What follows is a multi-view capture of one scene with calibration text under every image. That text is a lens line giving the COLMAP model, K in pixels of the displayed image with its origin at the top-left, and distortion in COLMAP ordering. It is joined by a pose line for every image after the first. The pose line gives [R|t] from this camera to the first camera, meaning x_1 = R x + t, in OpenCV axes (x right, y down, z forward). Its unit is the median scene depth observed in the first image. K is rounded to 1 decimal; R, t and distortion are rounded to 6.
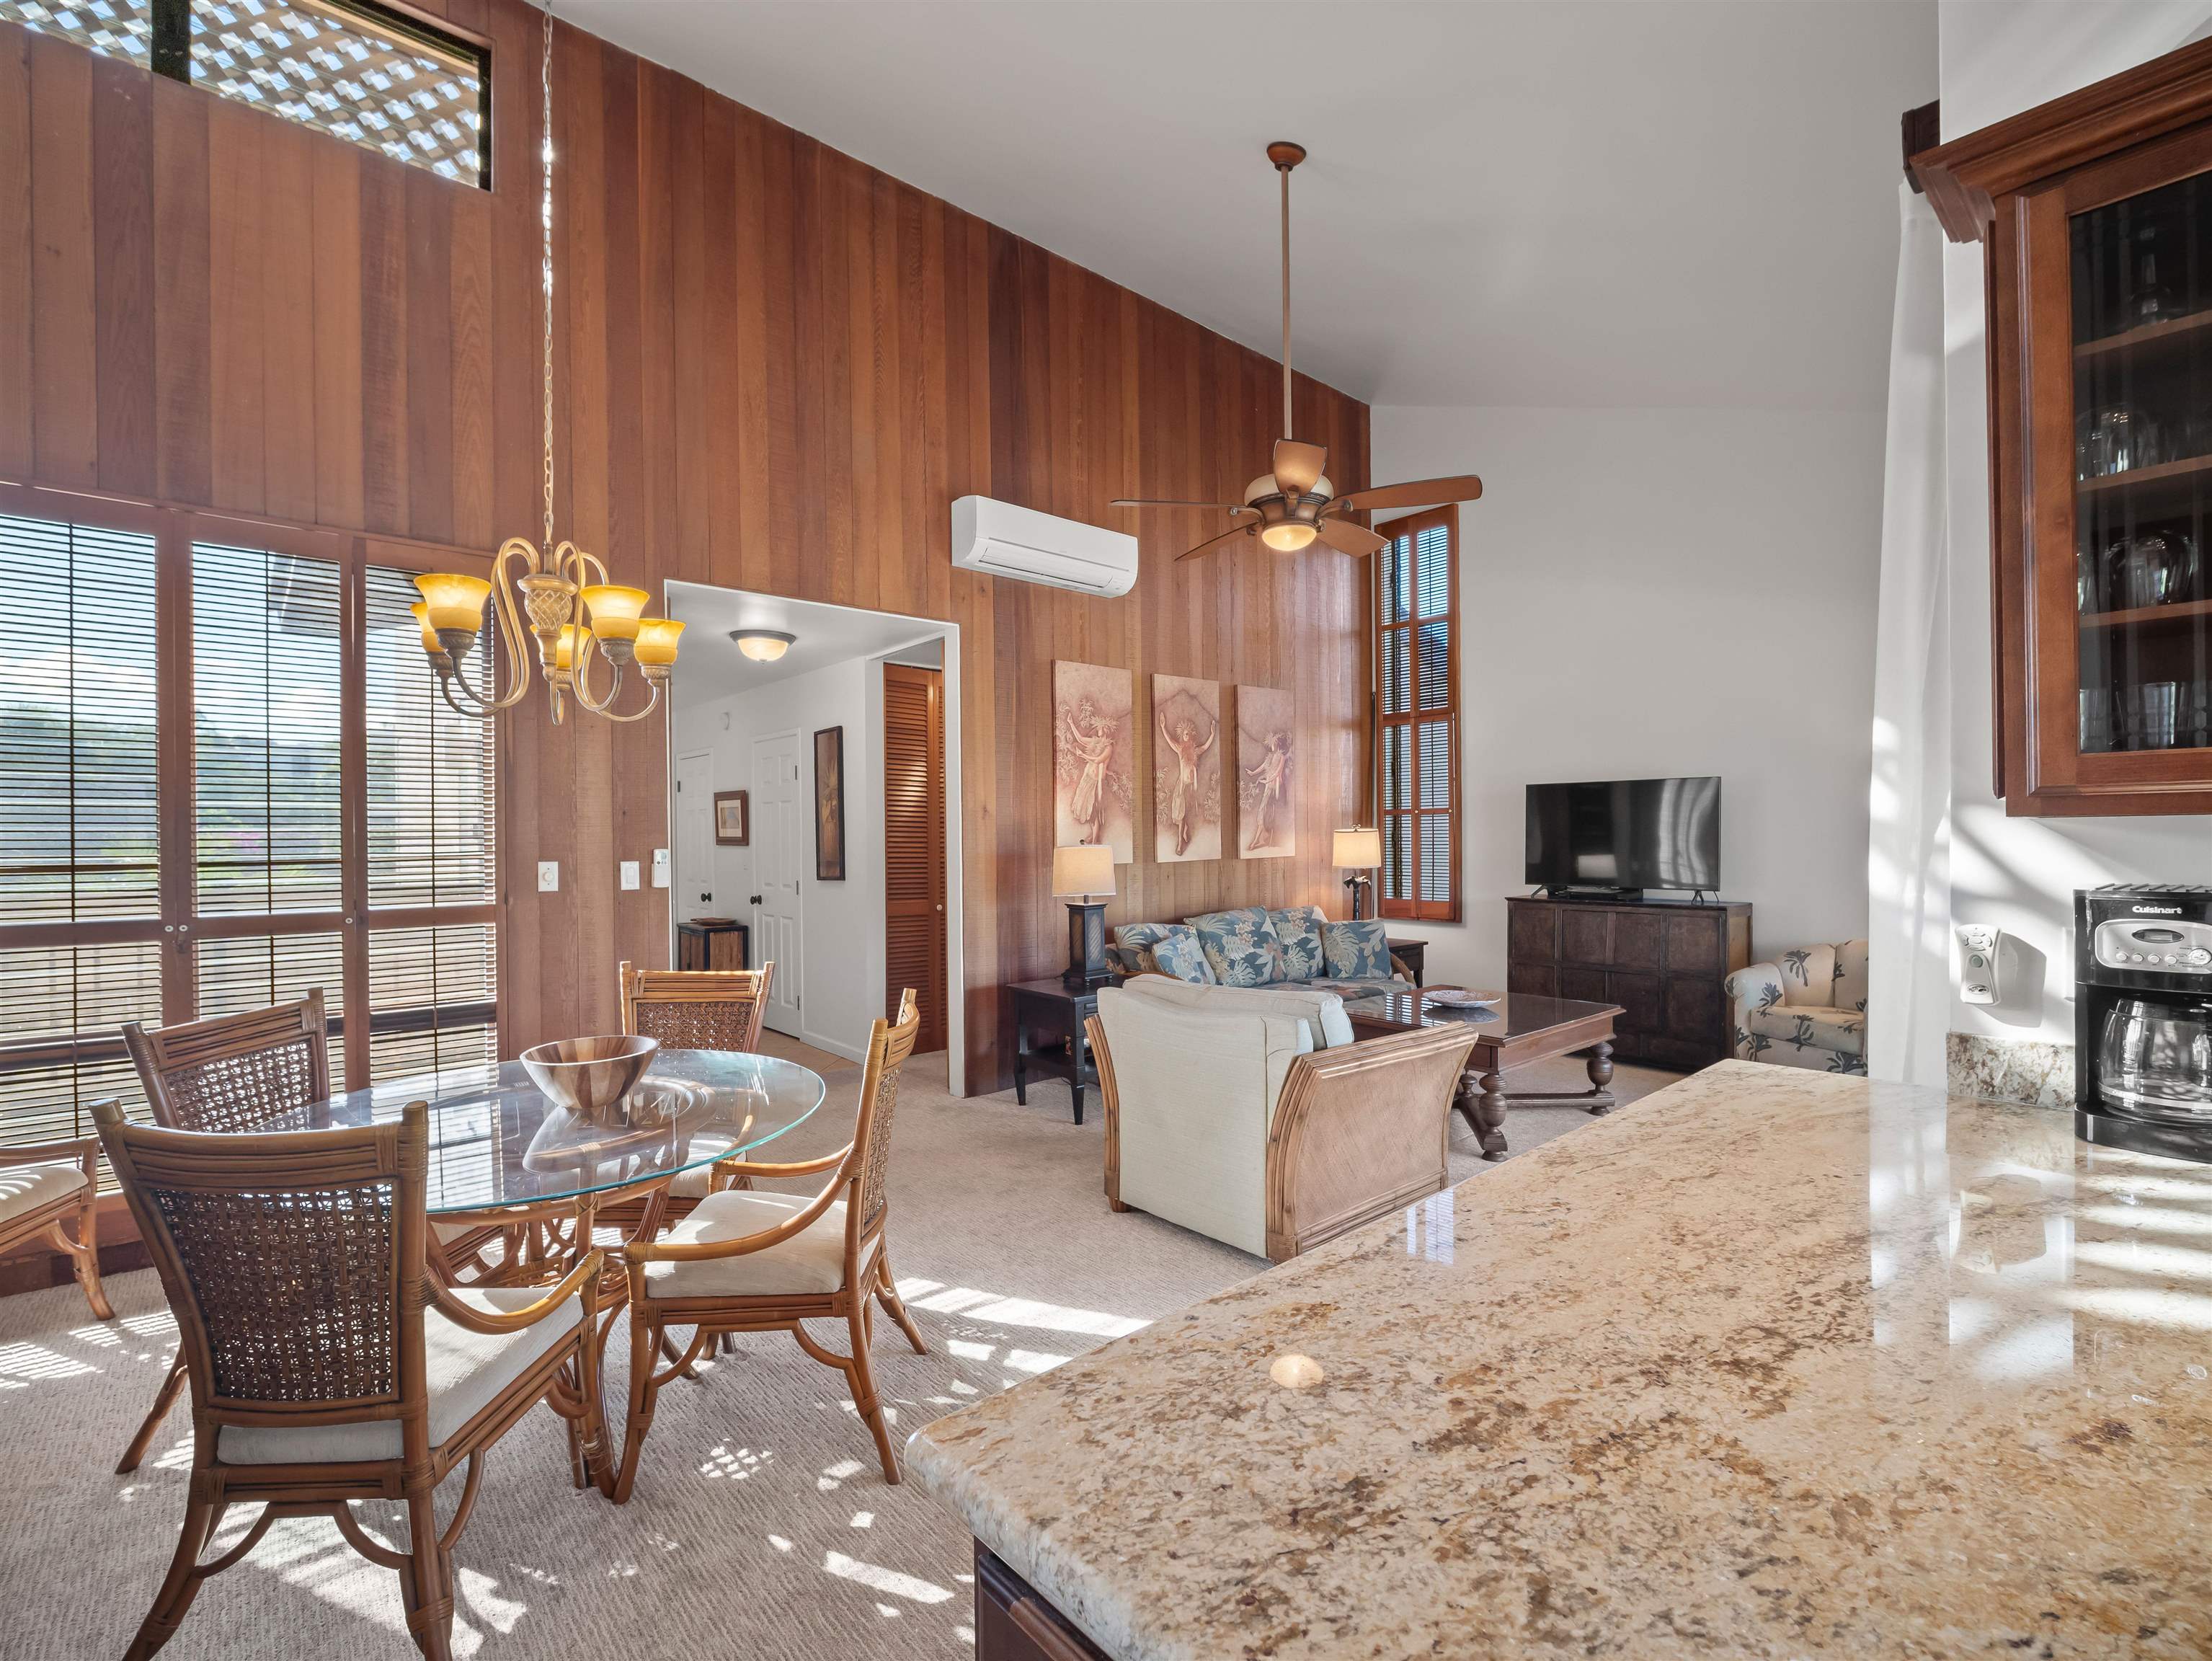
lens RADIAL K [[1015.1, 0, 1096.0], [0, 1015.1, 839.9], [0, 0, 1]] dist [-0.005262, -0.000845]
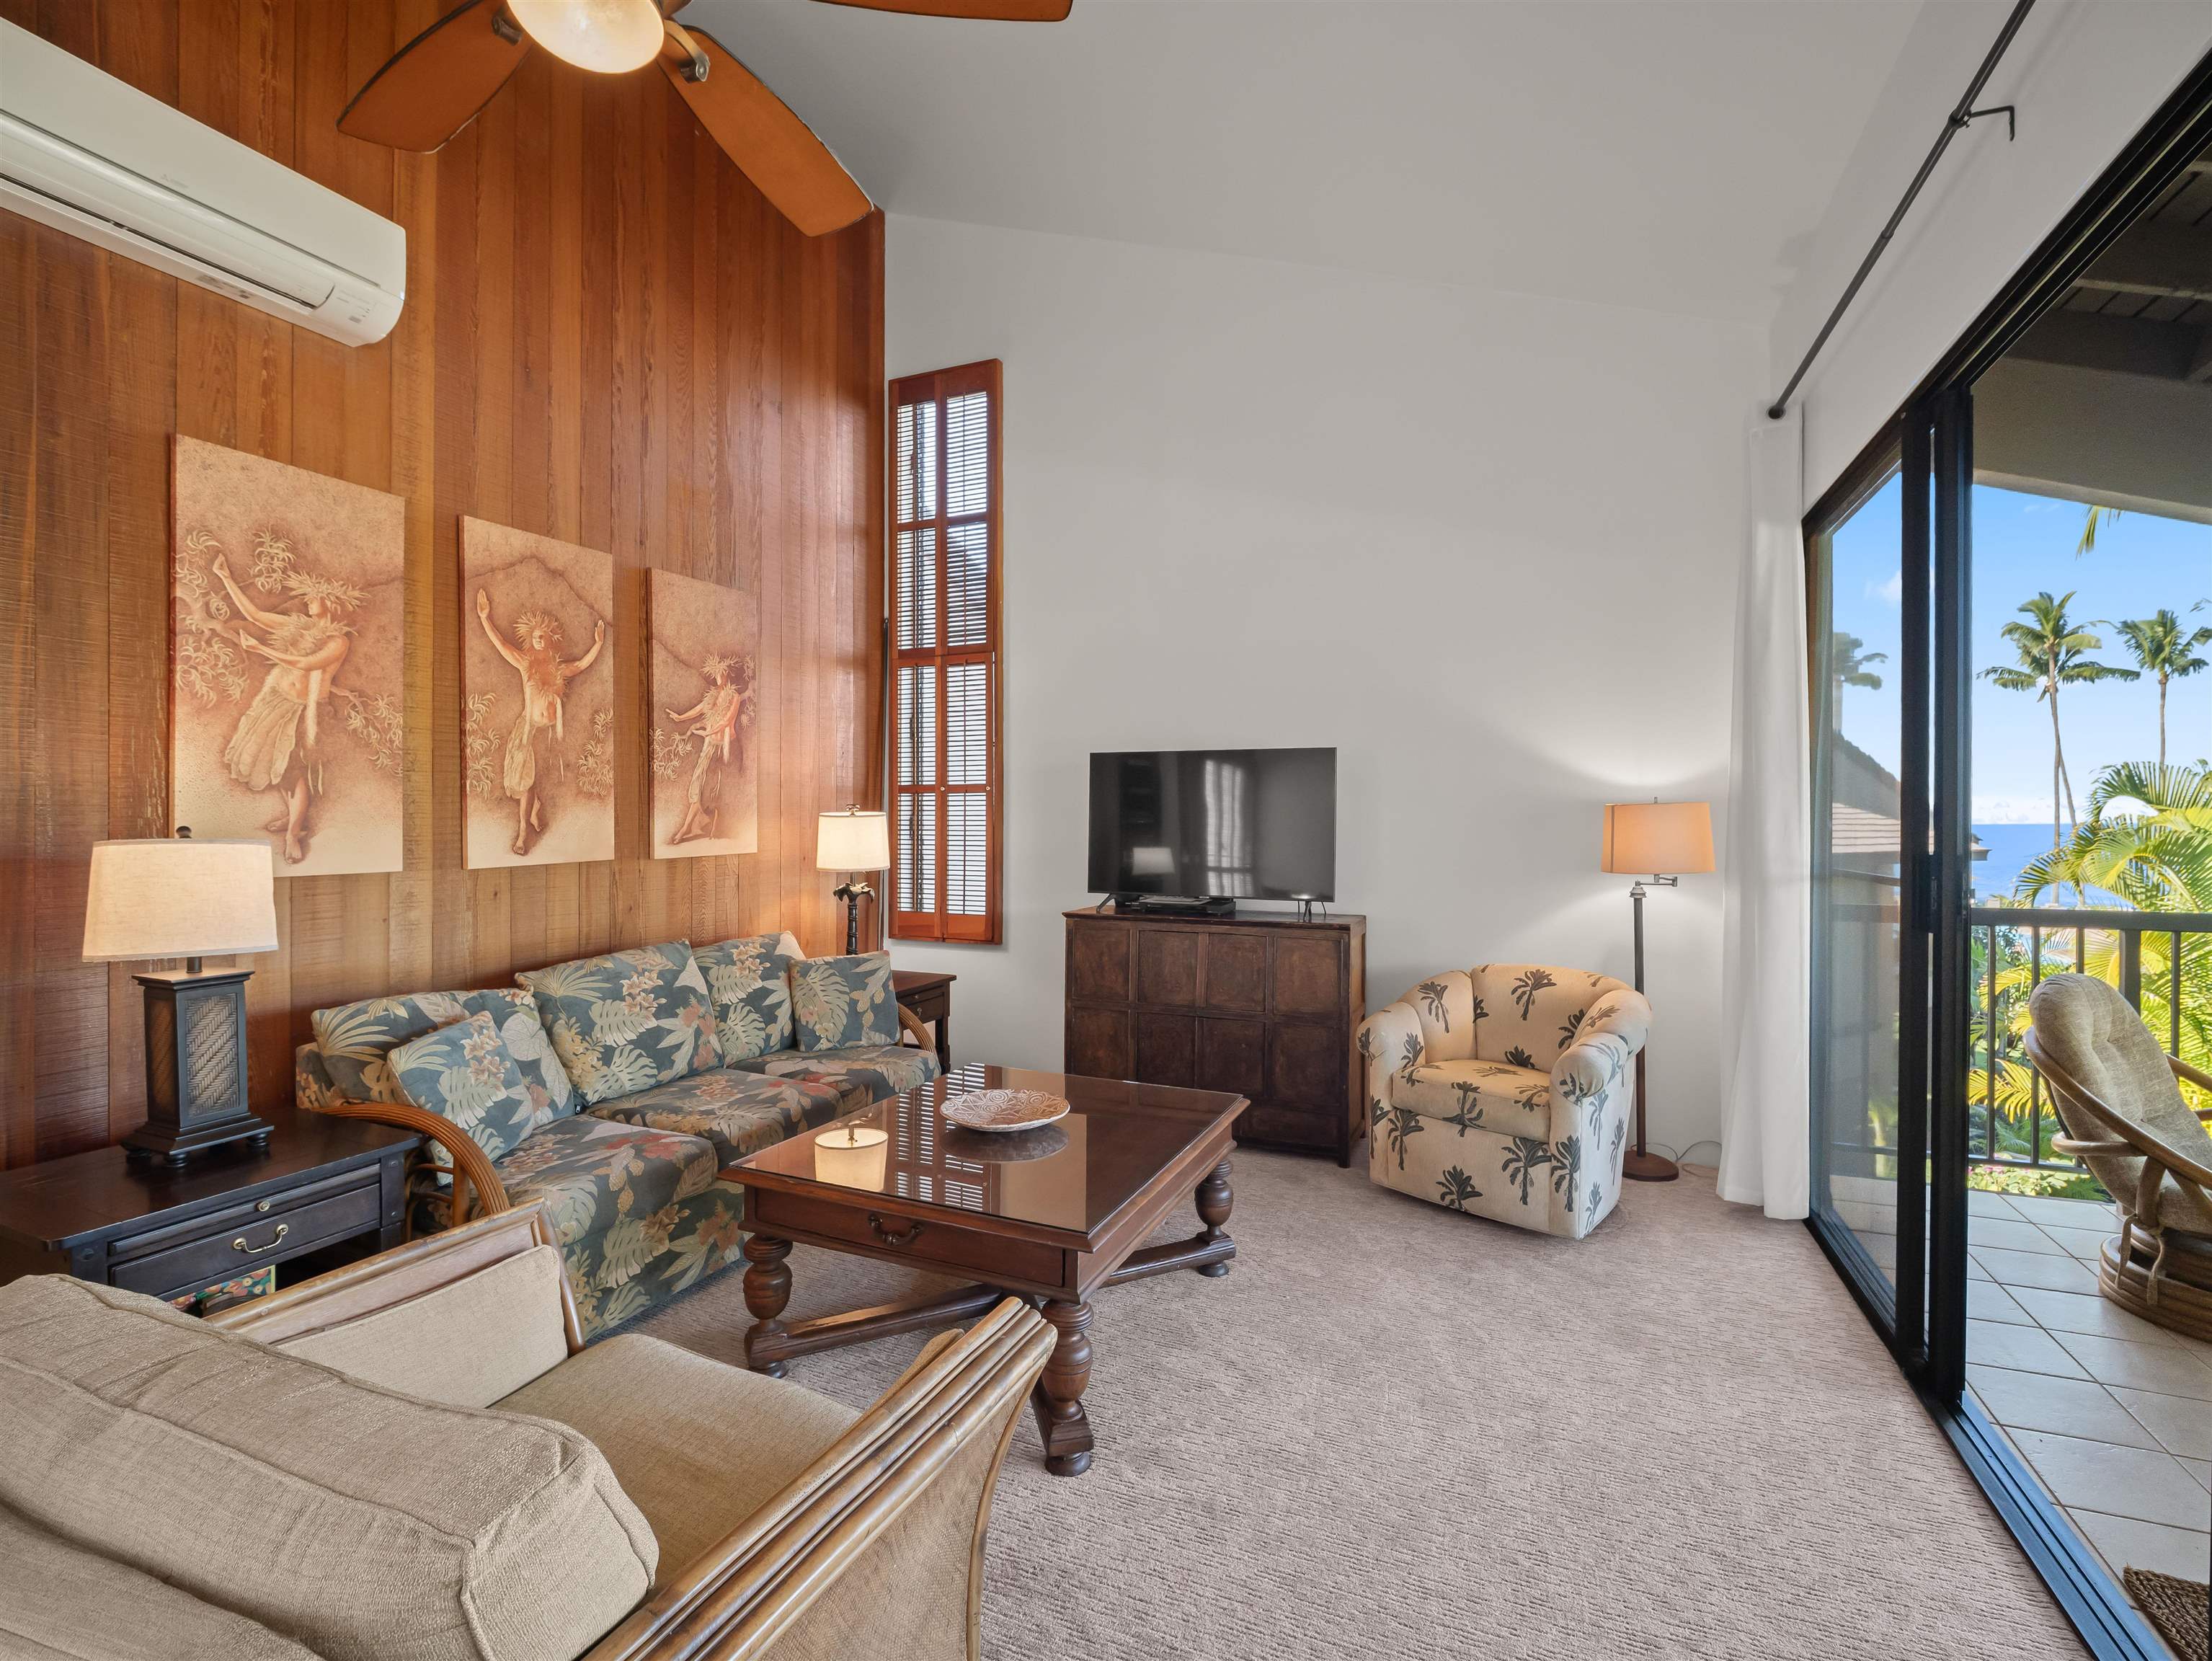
lens RADIAL K [[1032.0, 0, 1106.1], [0, 1032.0, 816.2], [0, 0, 1]] dist [-0.000080, -0.000186]
pose [[0.899159, 0.011359, 0.437475, 0.120686], [-0.007326, 0.999914, -0.010905, -0.002088], [-0.437561, 0.006601, 0.899164, 0.351849]]
